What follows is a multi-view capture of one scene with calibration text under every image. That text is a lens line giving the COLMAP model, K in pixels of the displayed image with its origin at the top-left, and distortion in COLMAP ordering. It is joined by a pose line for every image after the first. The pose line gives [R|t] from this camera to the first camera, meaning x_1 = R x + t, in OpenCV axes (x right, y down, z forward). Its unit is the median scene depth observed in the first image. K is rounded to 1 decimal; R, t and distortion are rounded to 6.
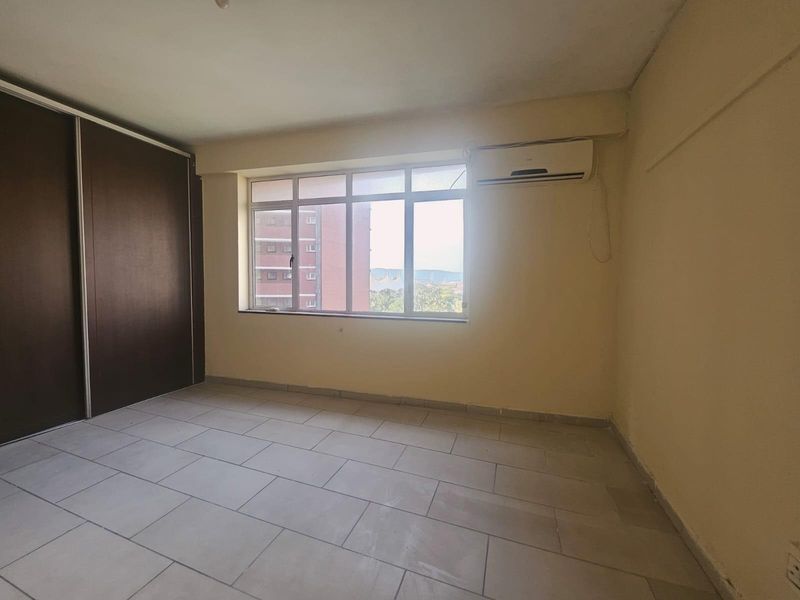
lens RADIAL K [[321.0, 0, 394.4], [0, 321.0, 294.4], [0, 0, 1]] dist [-0.000430, -0.000052]
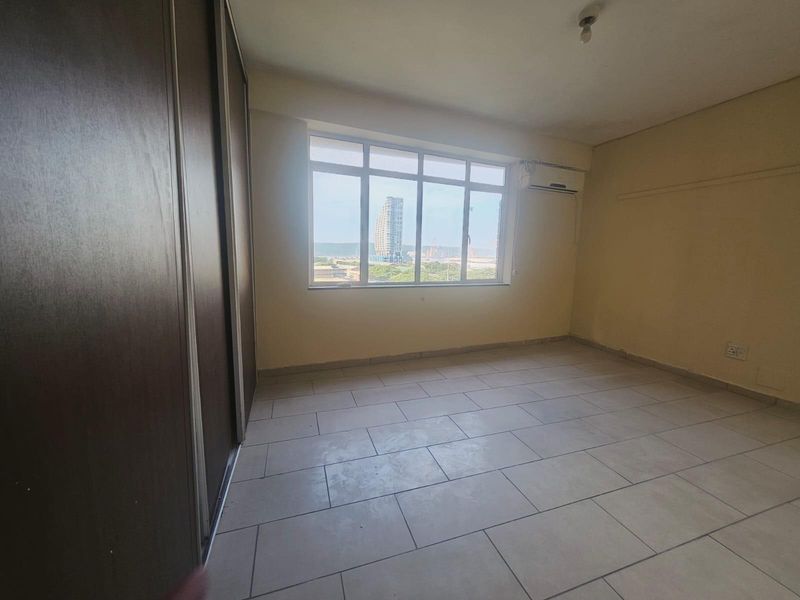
lens RADIAL K [[321.0, 0, 394.8], [0, 321.0, 298.5], [0, 0, 1]] dist [-0.000430, -0.000052]
pose [[0.773984, -0.075556, 0.628681, -0.955536], [0.019706, 0.995249, 0.095350, 0.002235], [-0.632898, -0.061411, 0.771796, 0.205381]]
